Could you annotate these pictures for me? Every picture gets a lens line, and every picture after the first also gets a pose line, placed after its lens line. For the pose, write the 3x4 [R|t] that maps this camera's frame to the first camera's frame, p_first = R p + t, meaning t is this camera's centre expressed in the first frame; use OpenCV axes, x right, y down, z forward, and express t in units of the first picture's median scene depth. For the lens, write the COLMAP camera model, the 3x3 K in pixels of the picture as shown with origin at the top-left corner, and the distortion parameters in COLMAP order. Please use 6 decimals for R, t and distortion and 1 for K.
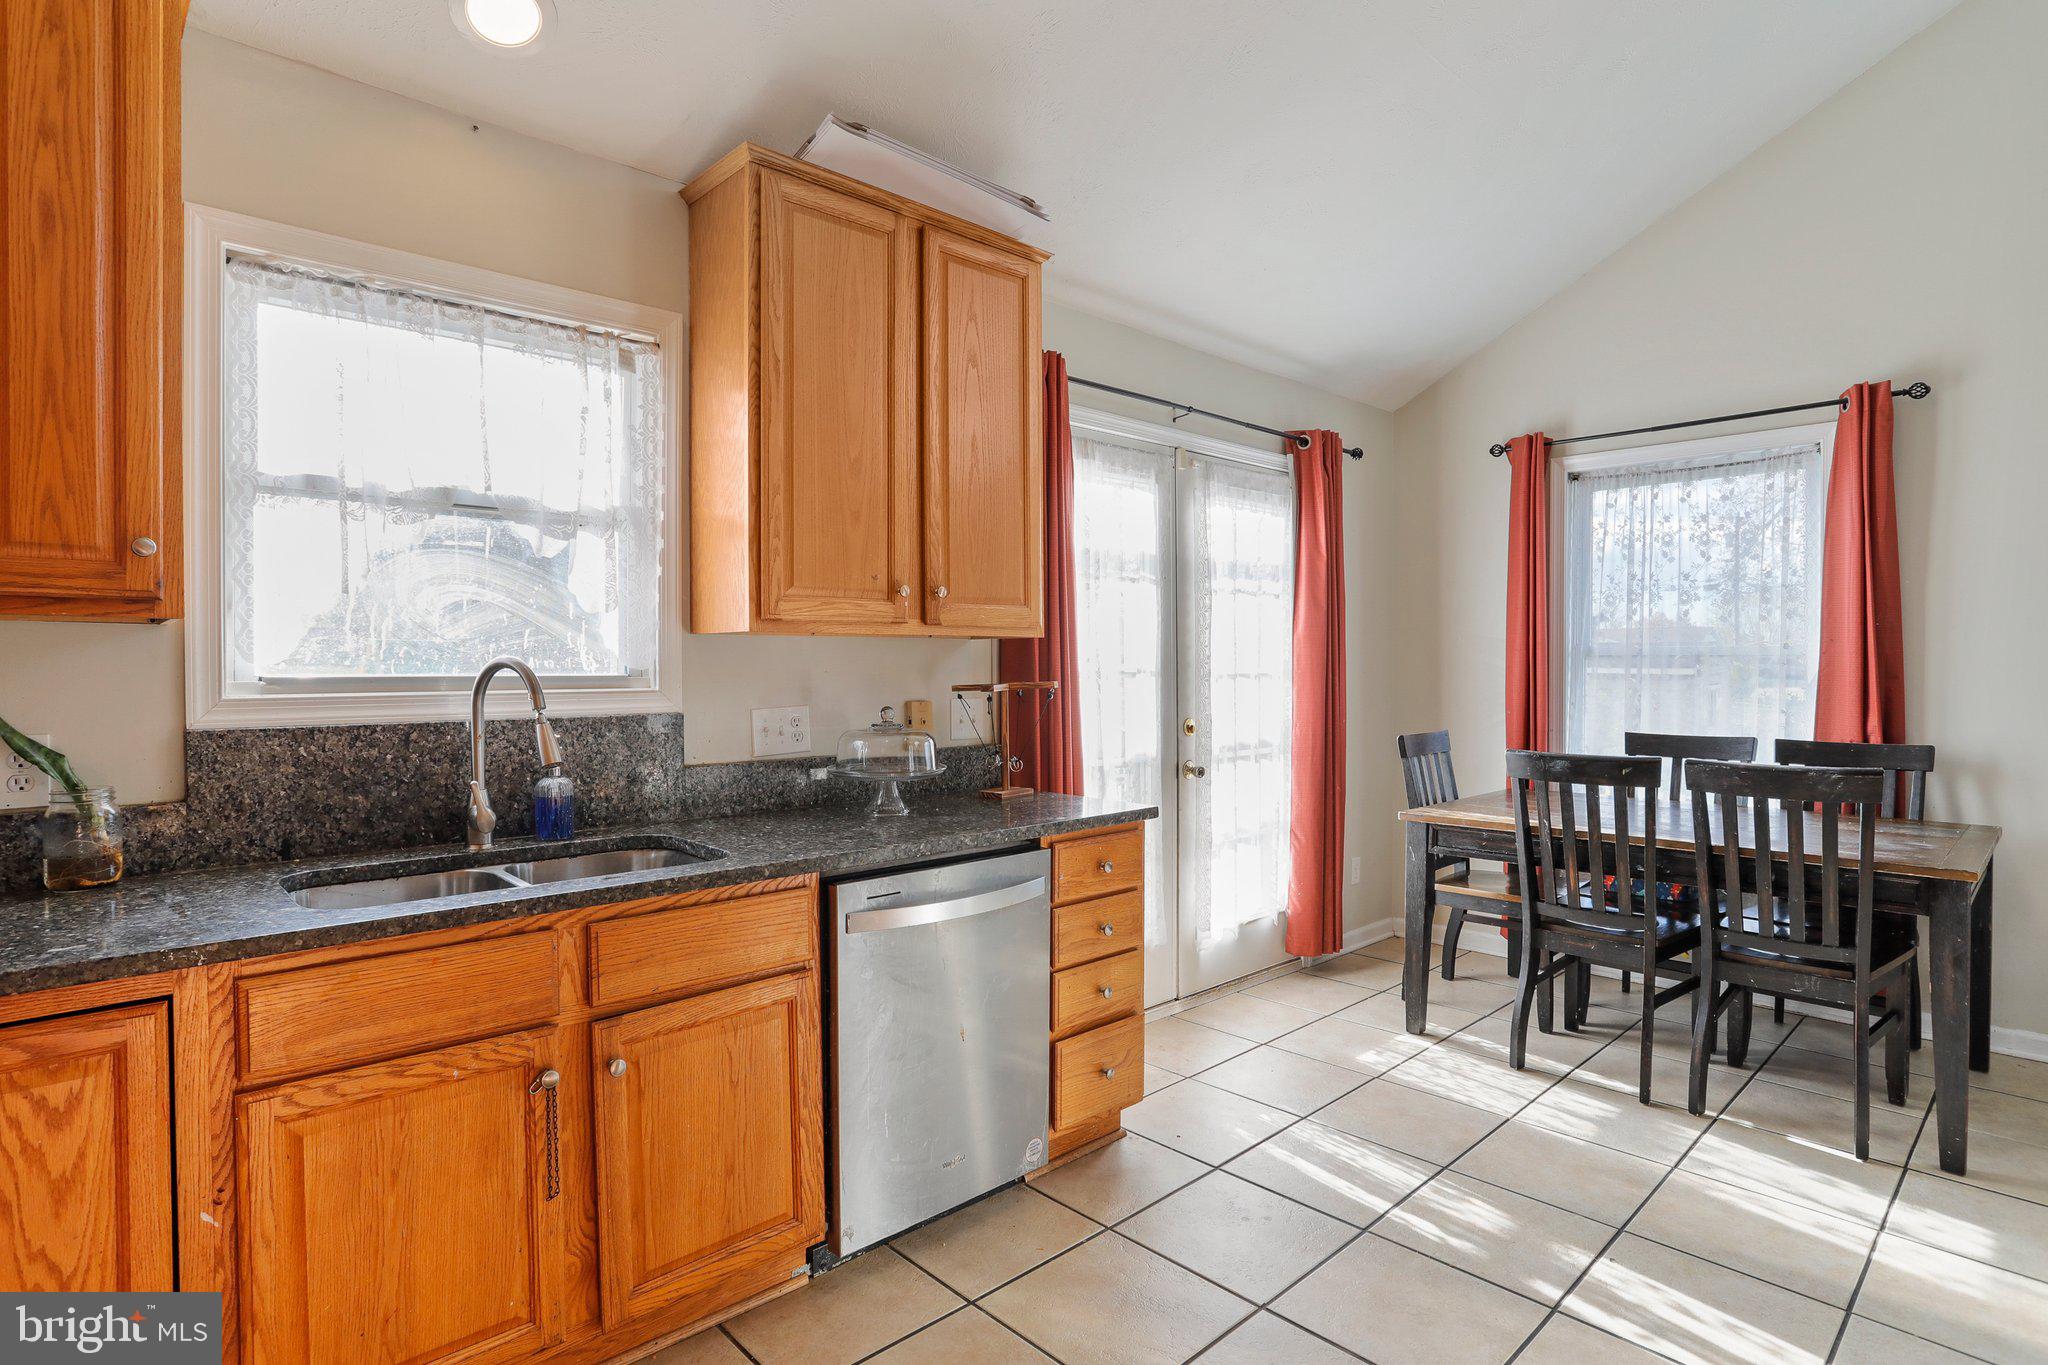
lens RADIAL K [[1051.5, 0, 1024.0], [0, 1051.5, 682.5], [0, 0, 1]] dist [-0.000708, -0.000190]
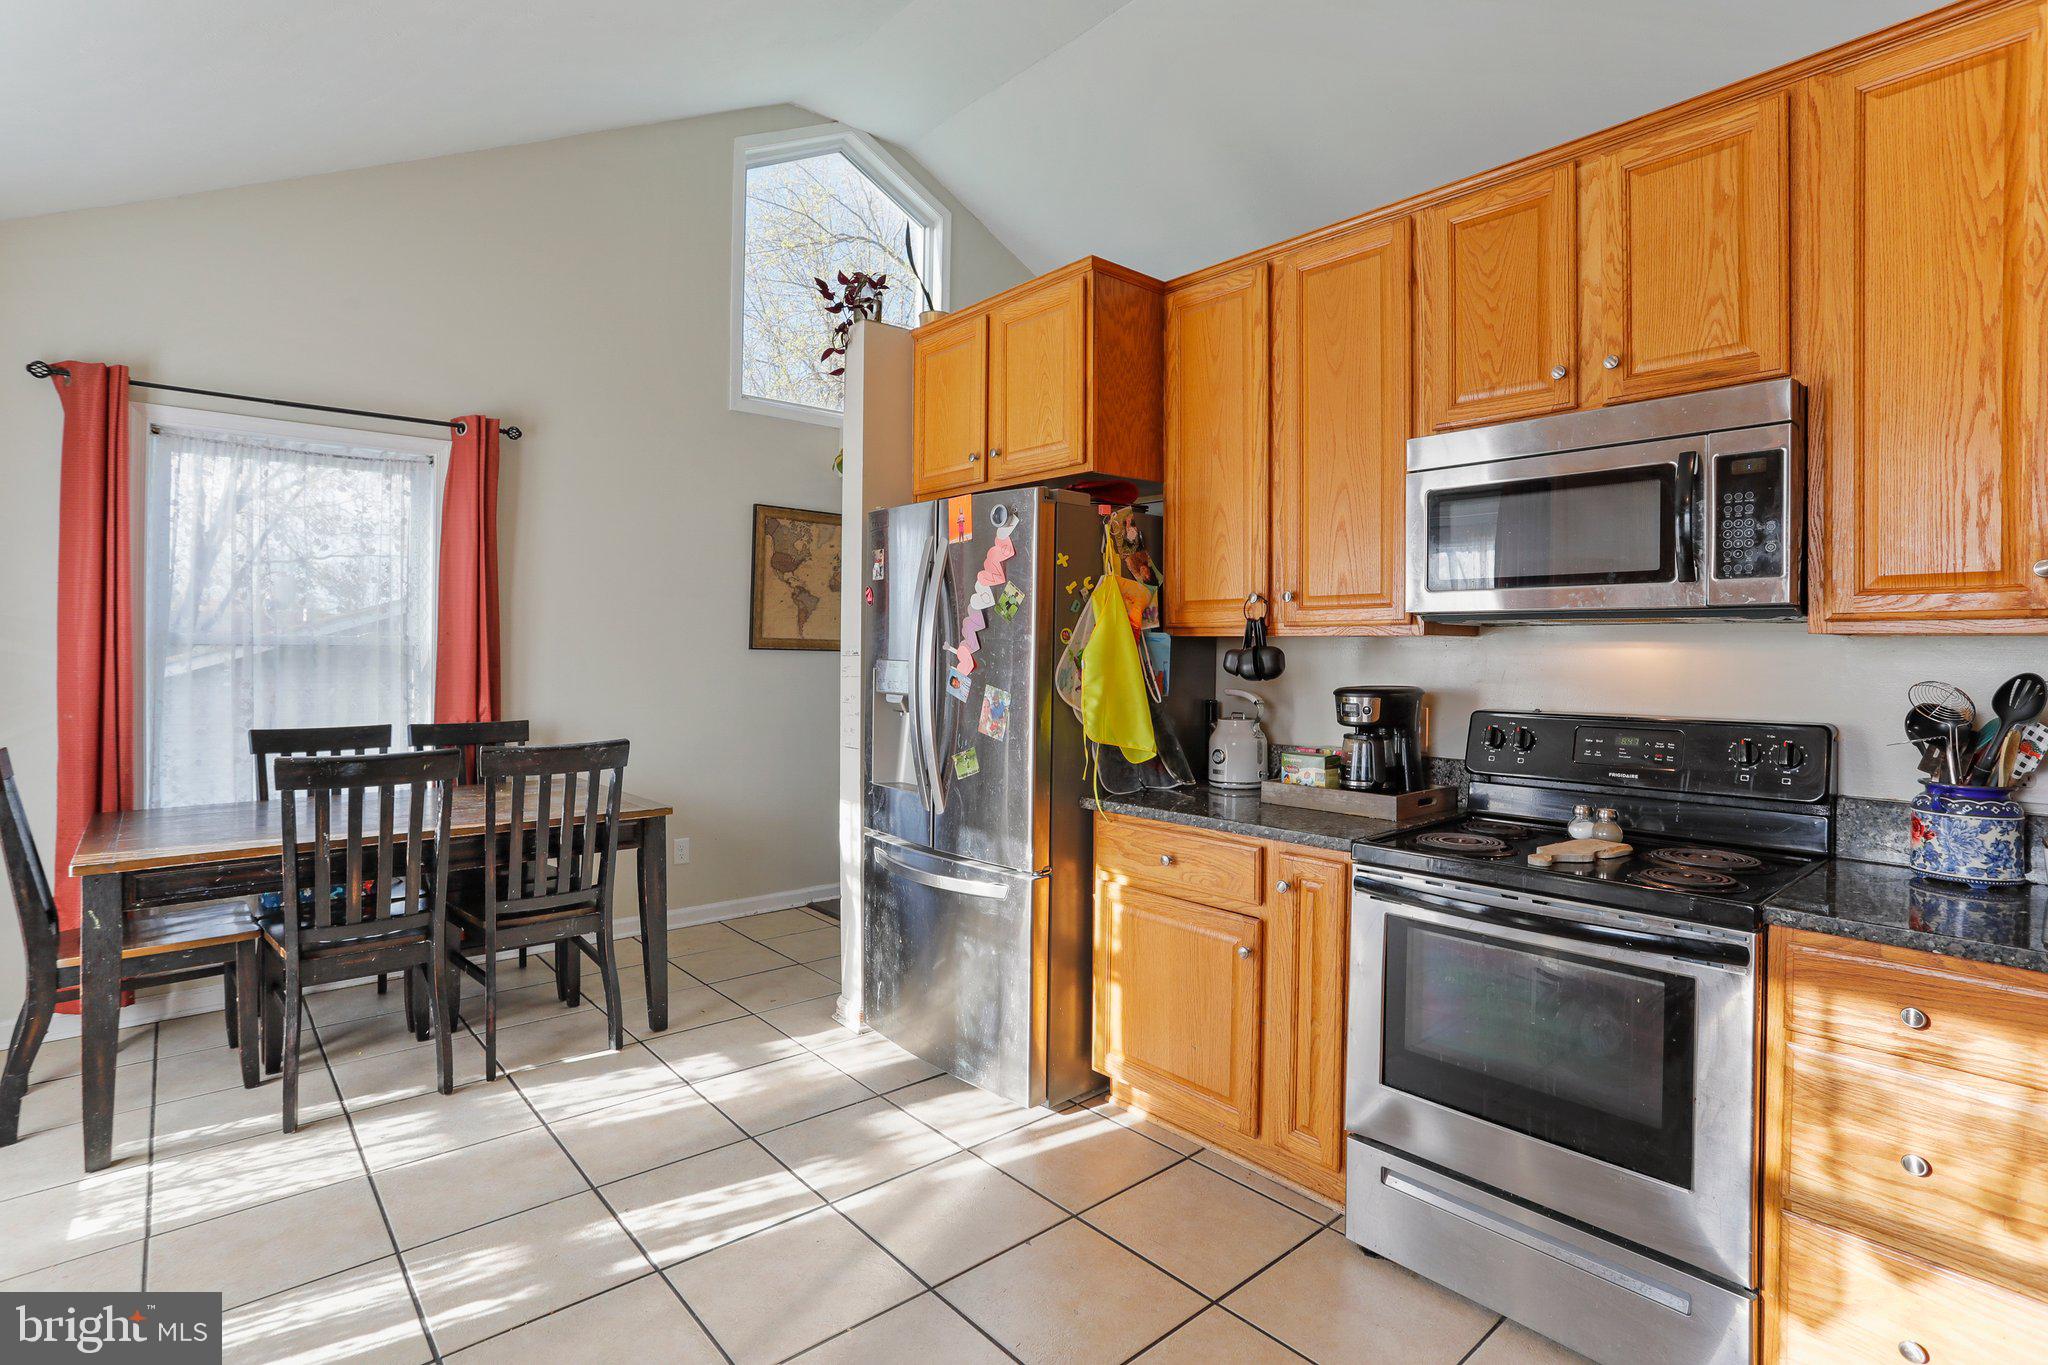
lens RADIAL K [[1003.9, 0, 1026.3], [0, 1003.9, 657.2], [0, 0, 1]] dist [-0.072613, 0.025316]
pose [[0.022408, -0.004524, 0.999739, -0.302717], [0.013595, 0.999899, 0.004220, -0.011949], [-0.999656, 0.013497, 0.022468, 0.396694]]
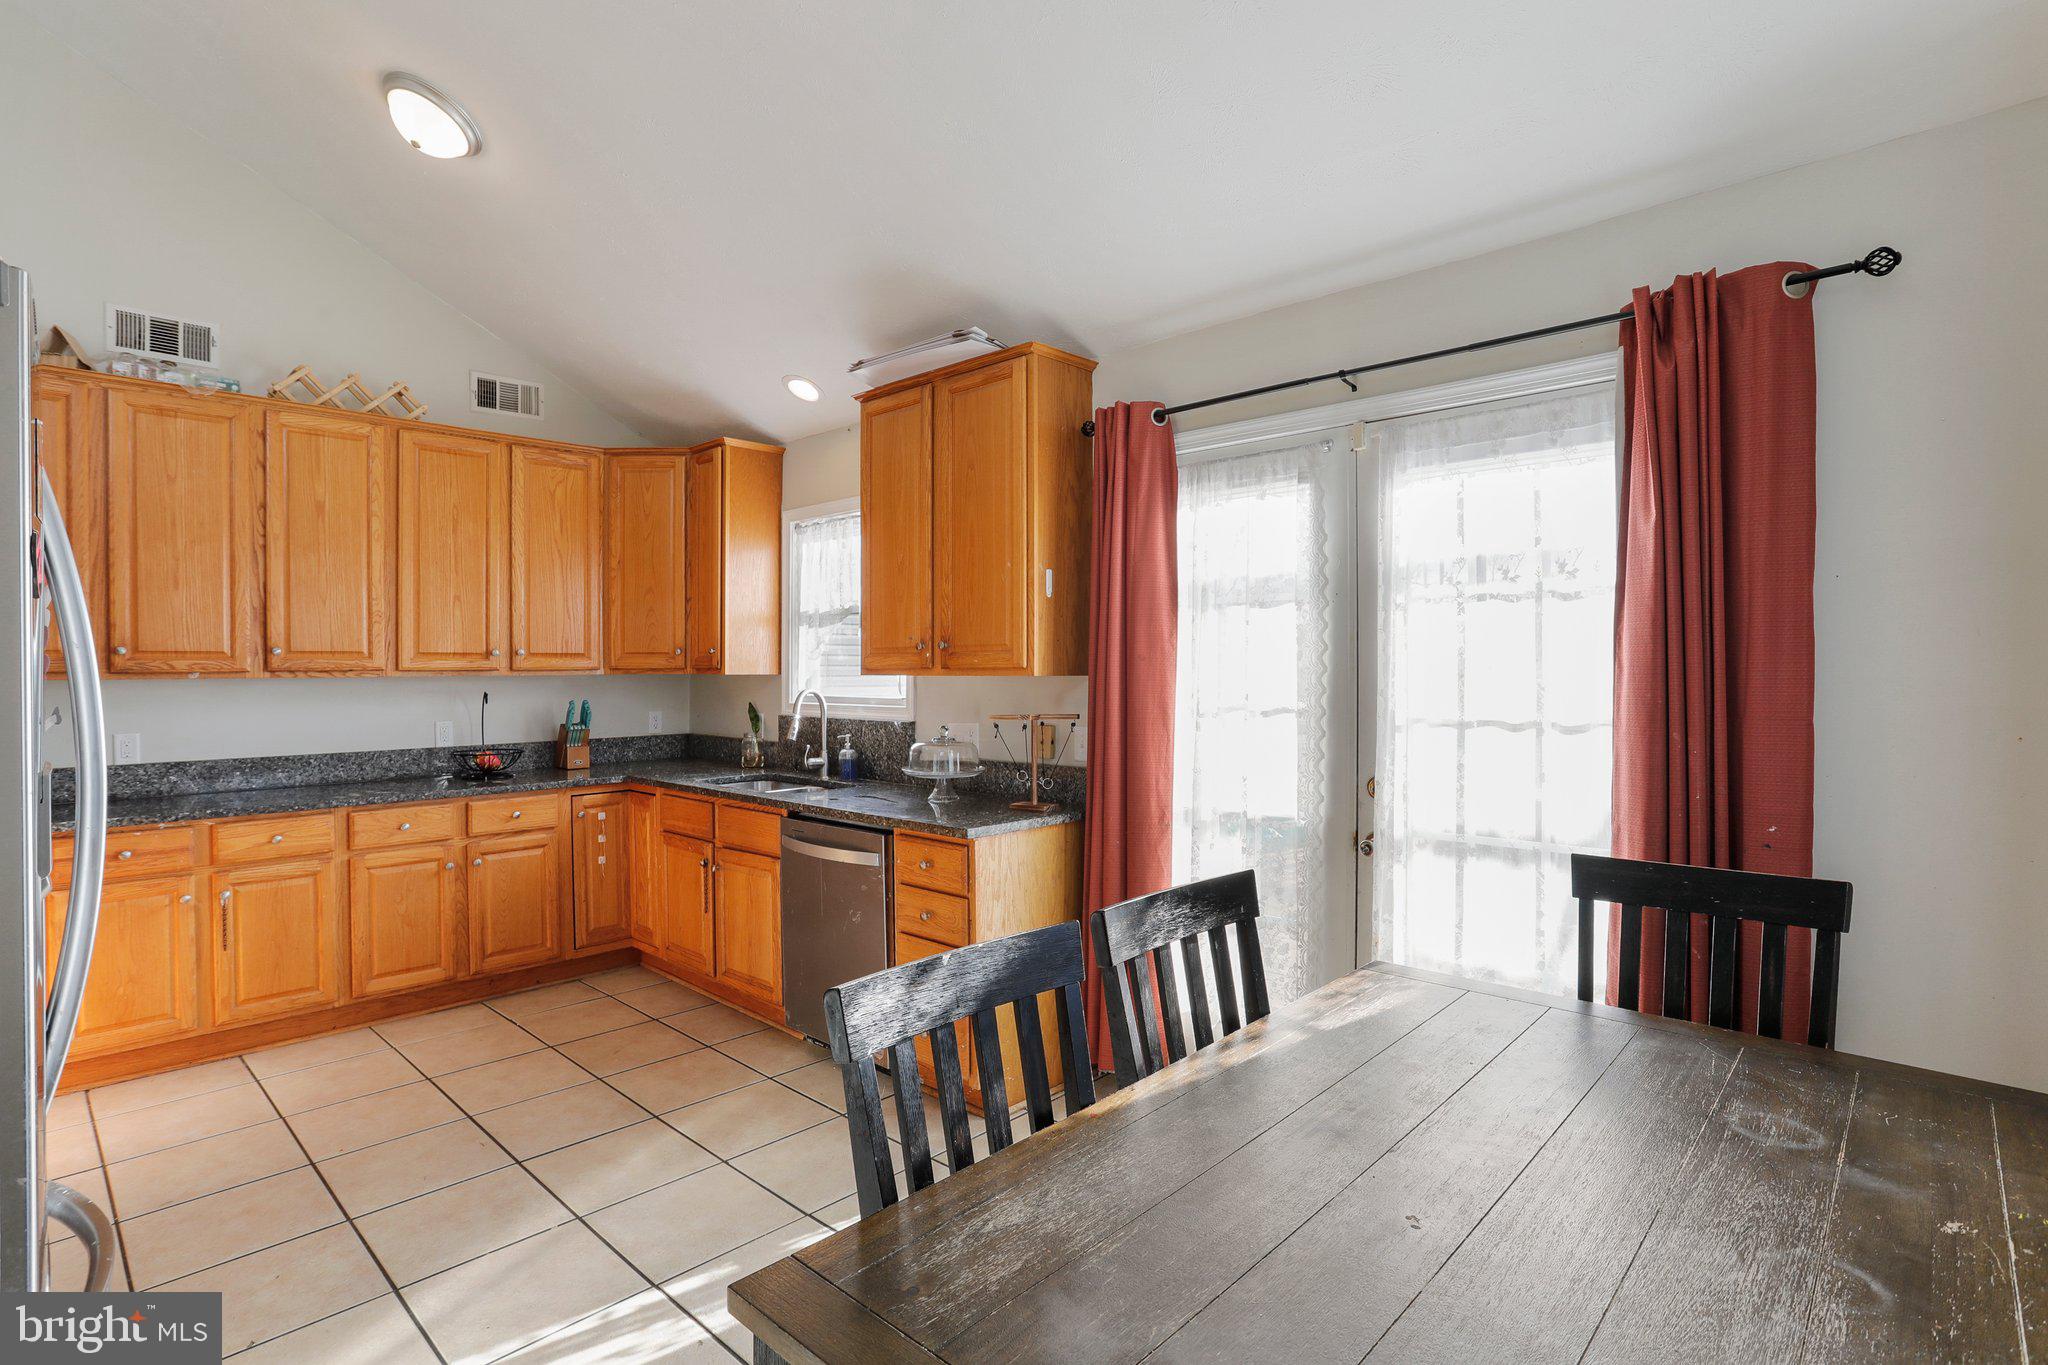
lens RADIAL K [[1003.5, 0, 1024.9], [0, 1003.5, 669.9], [0, 0, 1]] dist [-0.045359, 0.026083]
pose [[0.073404, -0.001563, -0.997301, 1.059092], [-0.018074, 0.999832, -0.002898, -0.042750], [0.997139, 0.018238, 0.073363, 0.869122]]
